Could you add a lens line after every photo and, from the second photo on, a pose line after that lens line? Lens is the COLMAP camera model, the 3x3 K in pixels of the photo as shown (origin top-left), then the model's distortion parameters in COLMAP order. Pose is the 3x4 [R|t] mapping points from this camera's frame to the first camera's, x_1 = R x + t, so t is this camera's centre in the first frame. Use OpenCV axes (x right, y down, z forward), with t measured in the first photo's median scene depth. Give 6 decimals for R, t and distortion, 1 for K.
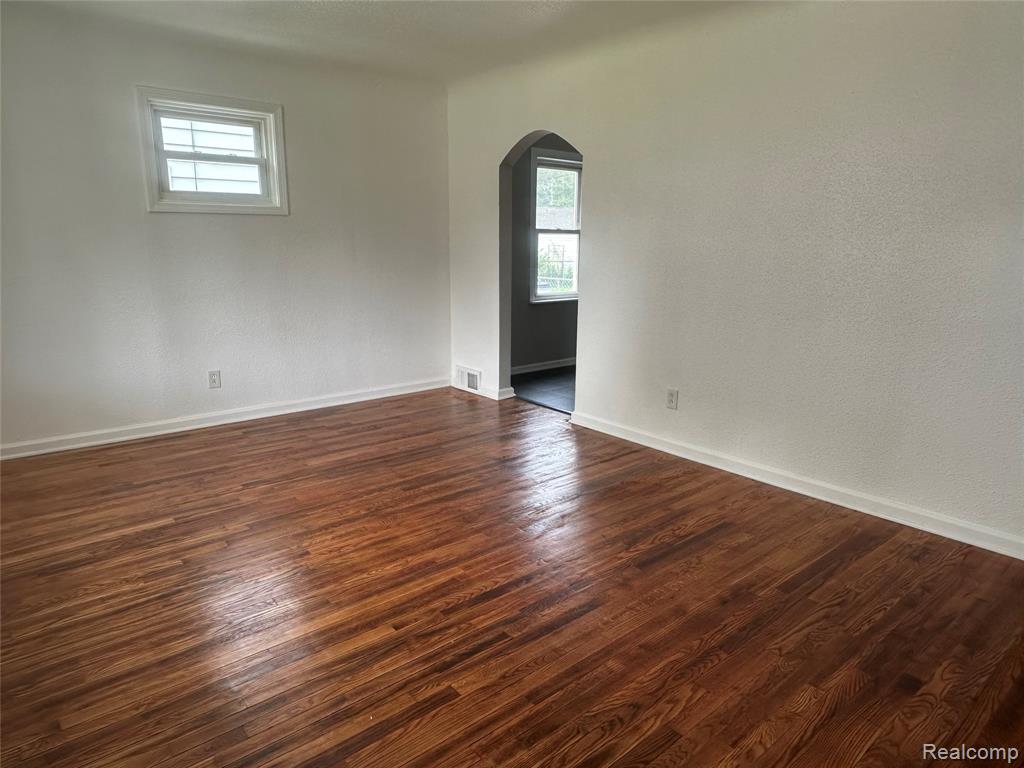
lens RADIAL K [[649.2, 0, 510.1], [0, 649.2, 392.5], [0, 0, 1]] dist [-0.004748, 0.001374]
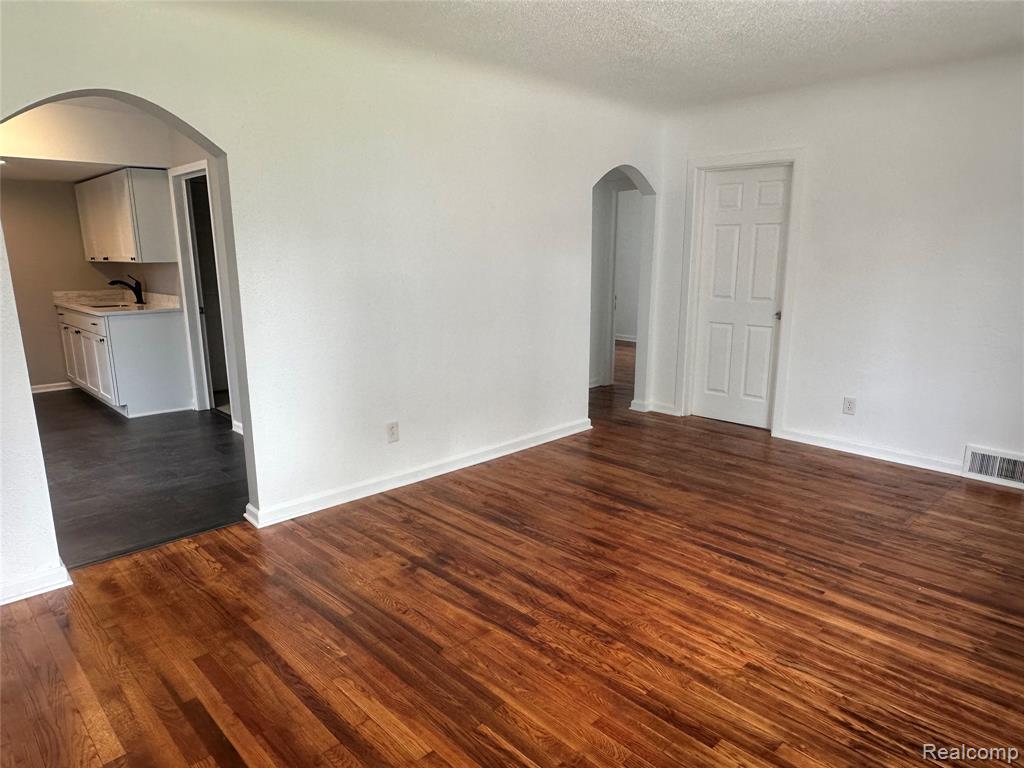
lens RADIAL K [[652.1, 0, 509.4], [0, 652.1, 392.3], [0, 0, 1]] dist [-0.000236, -0.001432]
pose [[-0.068209, -0.218474, 0.973456, -0.848852], [0.239032, 0.943731, 0.228551, -0.276510], [-0.968613, 0.248277, -0.012148, 1.024849]]
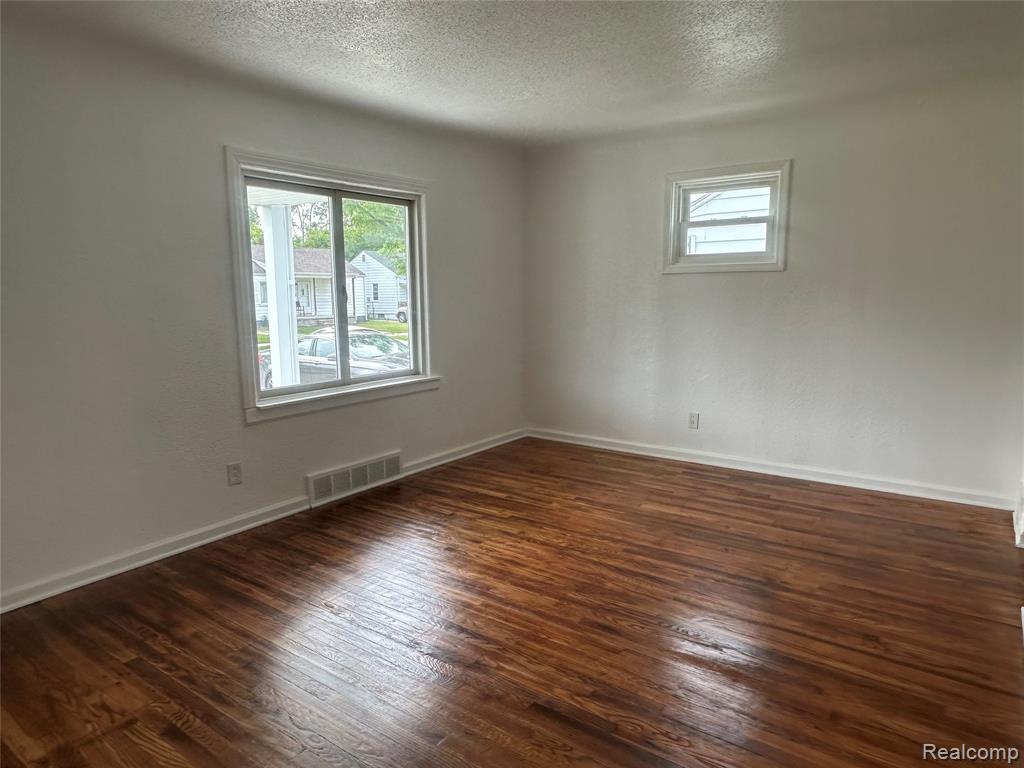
lens RADIAL K [[649.2, 0, 510.1], [0, 649.2, 392.5], [0, 0, 1]] dist [-0.004748, 0.001374]
pose [[0.231317, 0.138193, -0.963014, 0.733537], [-0.217483, 0.972155, 0.087265, -0.132172], [0.948258, 0.189253, 0.254931, 0.574668]]
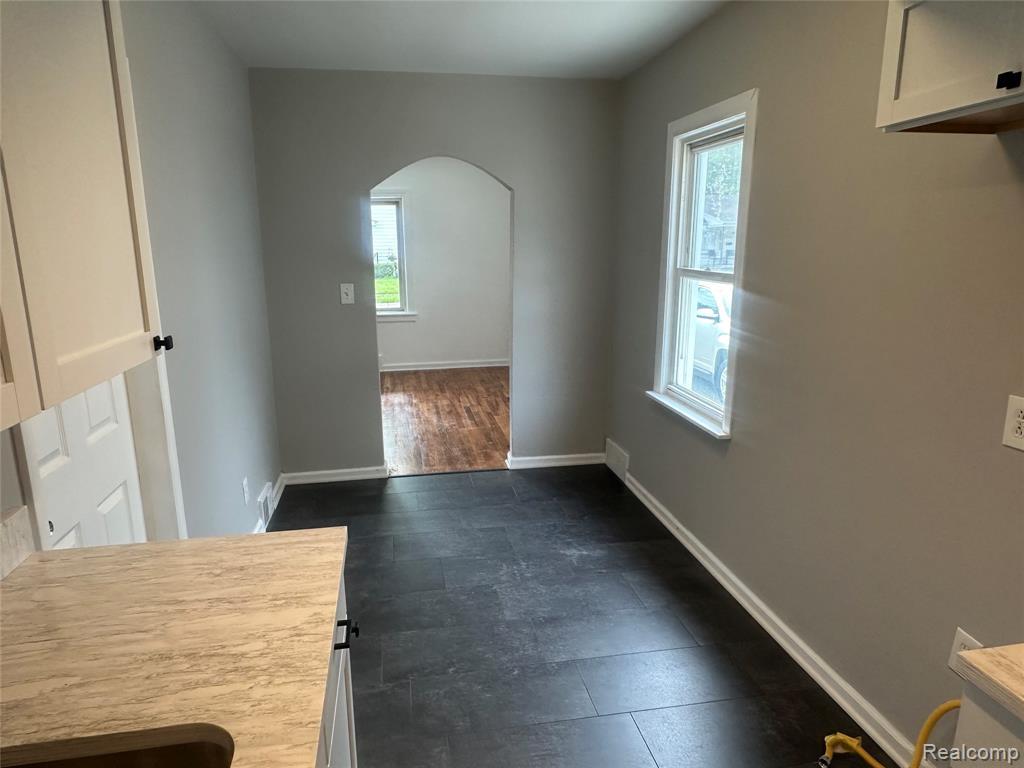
lens RADIAL K [[649.2, 0, 510.1], [0, 649.2, 392.5], [0, 0, 1]] dist [-0.004748, 0.001374]
pose [[-0.498835, 0.191226, -0.845338, 1.123377], [-0.202859, 0.922501, 0.328389, -0.584205], [0.842622, 0.335296, -0.421384, 2.186992]]
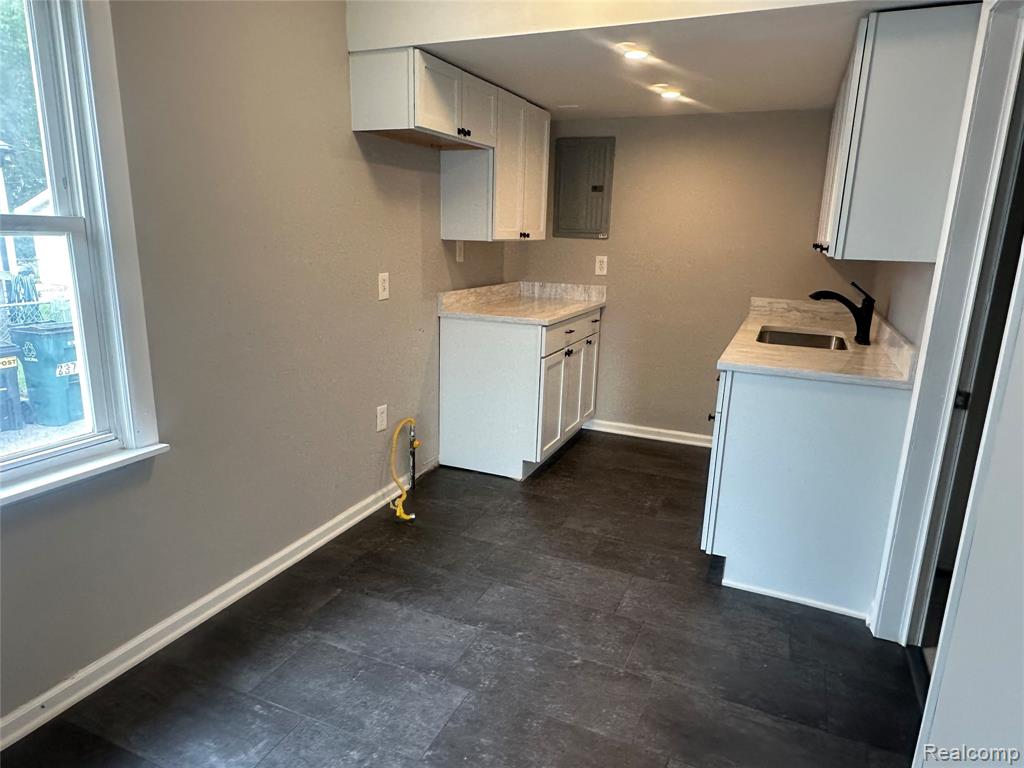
lens RADIAL K [[649.2, 0, 510.1], [0, 649.2, 392.5], [0, 0, 1]] dist [-0.004748, 0.001374]
pose [[0.896087, -0.087813, 0.435105, 0.288512], [0.083324, 0.996088, 0.029425, -0.342398], [-0.435987, 0.009887, 0.899899, 1.375255]]
